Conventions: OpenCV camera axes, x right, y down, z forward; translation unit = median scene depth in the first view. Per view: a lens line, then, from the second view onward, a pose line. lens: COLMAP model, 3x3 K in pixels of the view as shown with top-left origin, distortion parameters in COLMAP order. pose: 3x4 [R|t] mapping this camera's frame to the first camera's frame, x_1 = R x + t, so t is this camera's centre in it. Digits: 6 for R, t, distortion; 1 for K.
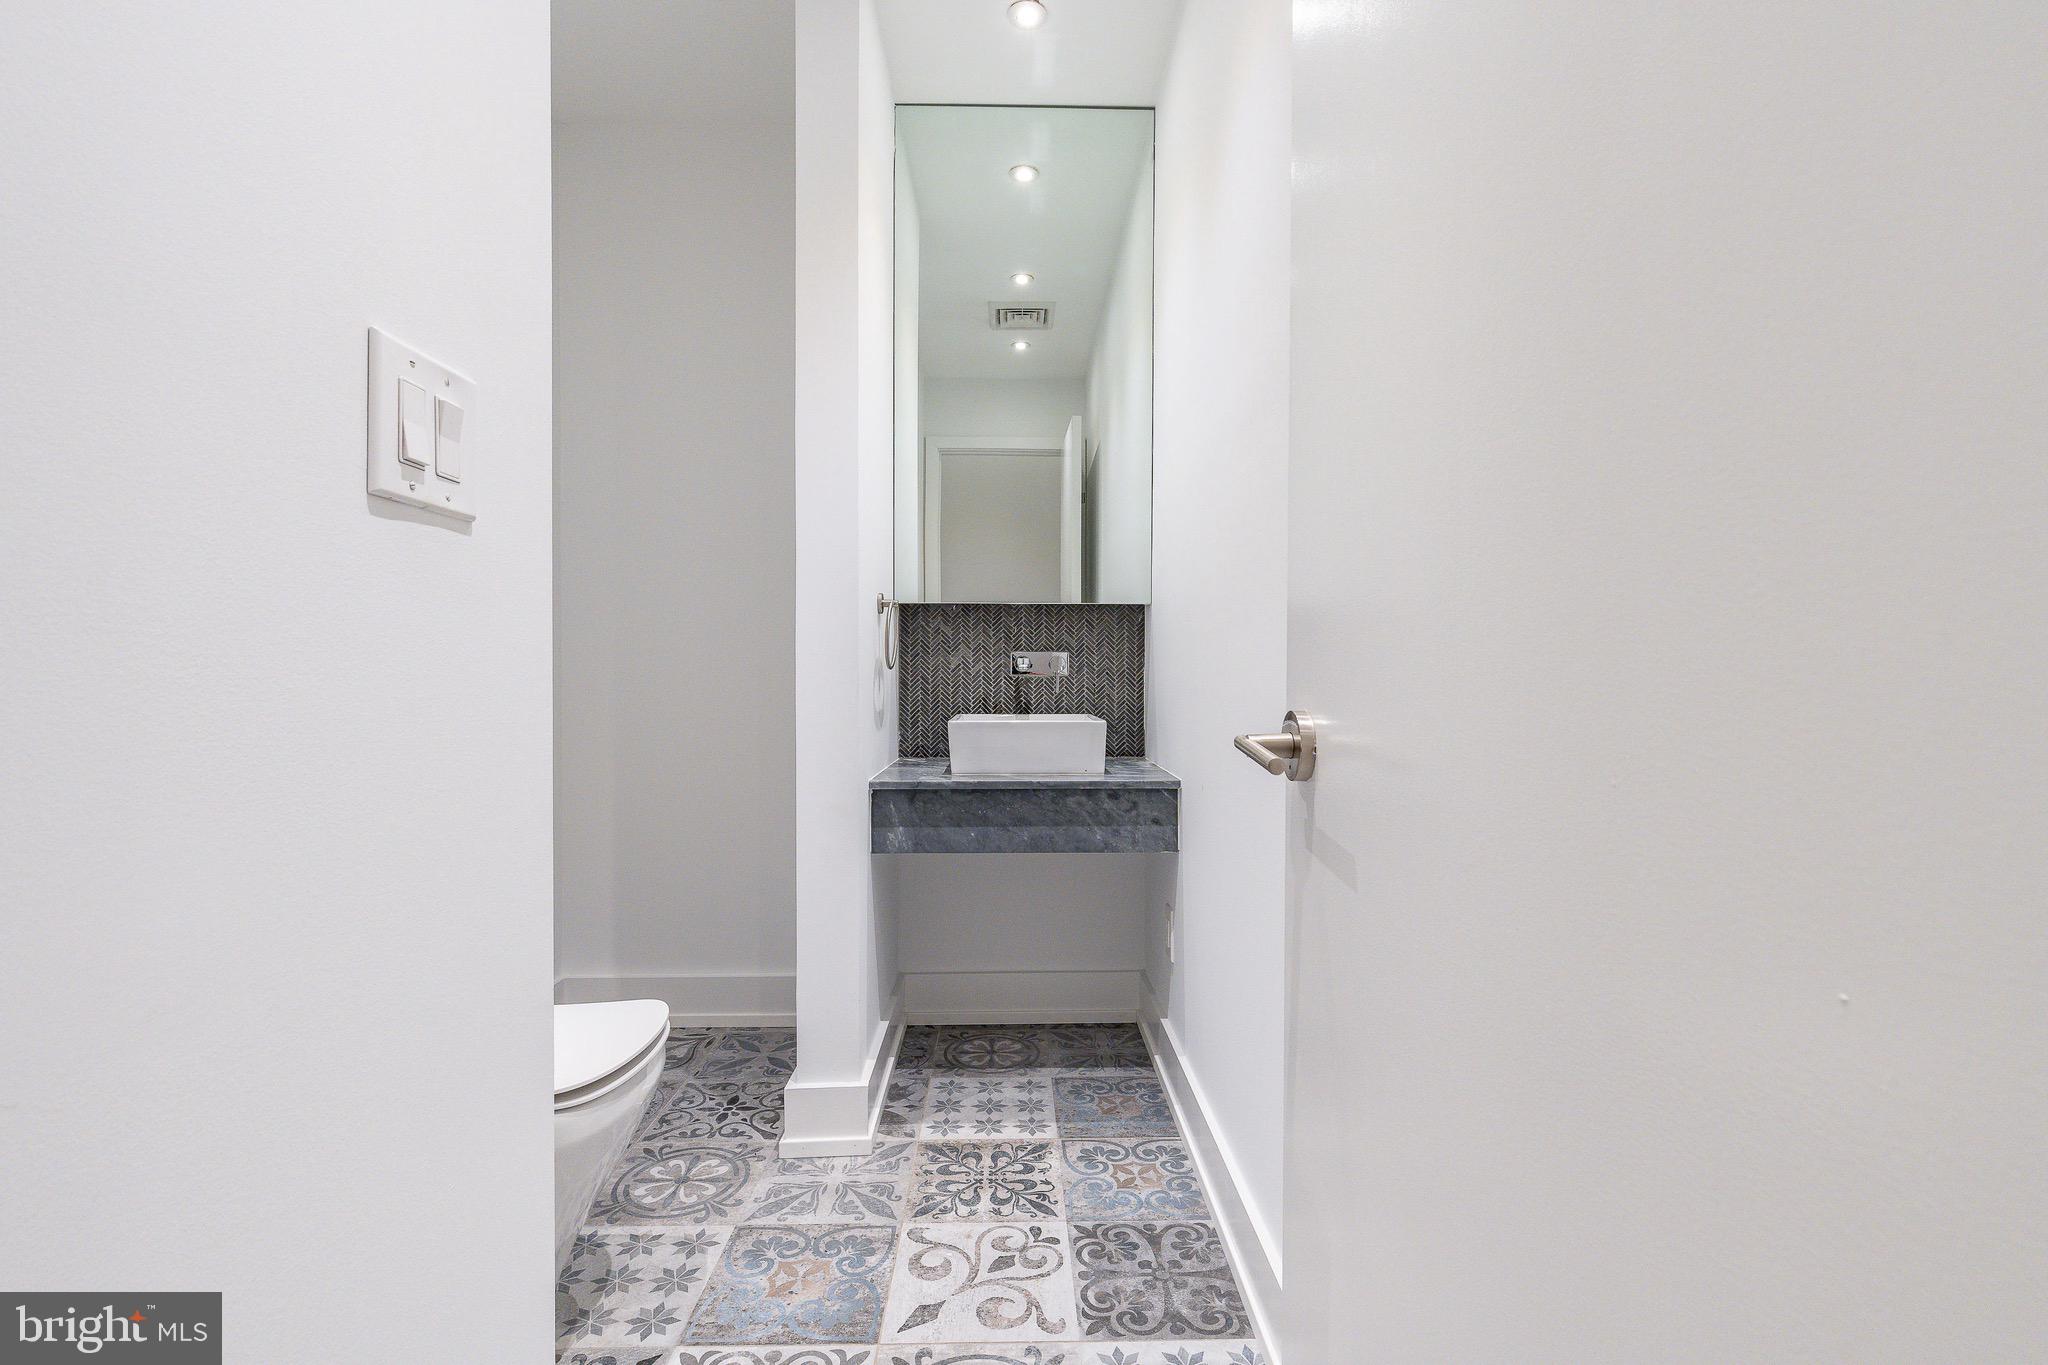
lens RADIAL K [[913.5, 0, 1024.0], [0, 913.5, 682.5], [0, 0, 1]] dist [0.003494, 0.000418]
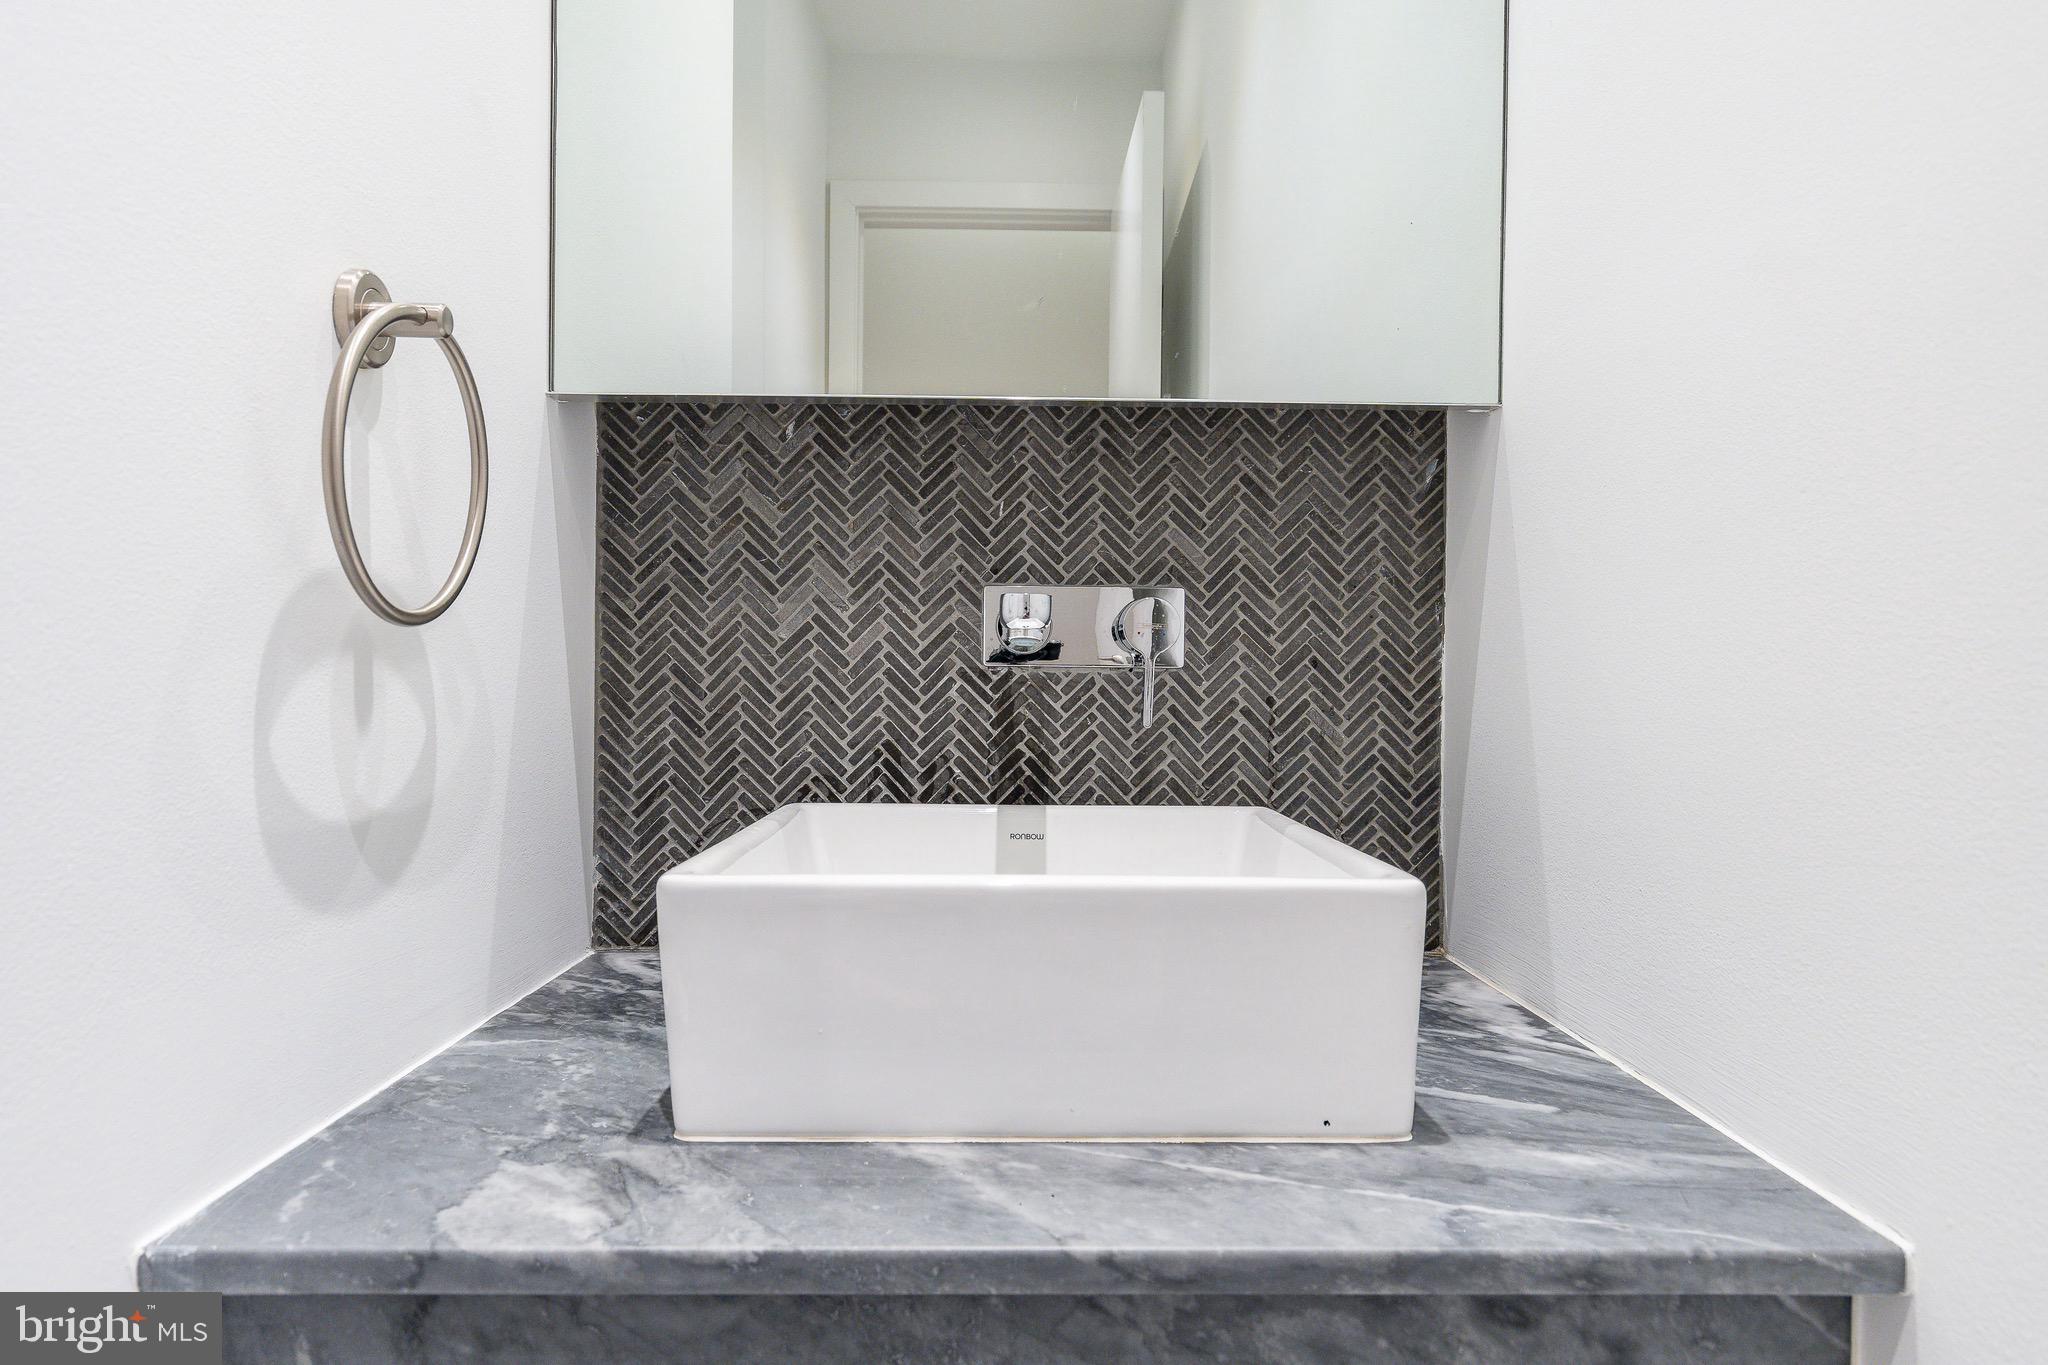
lens RADIAL K [[1358.0, 0, 1024.0], [0, 1358.0, 682.5], [0, 0, 1]] dist [-0.000332, -0.000123]
pose [[0.999964, 0.008476, -0.000909, -0.001134], [-0.008479, 0.999957, -0.003708, -0.001195], [0.000878, 0.003716, 0.999993, 0.569358]]
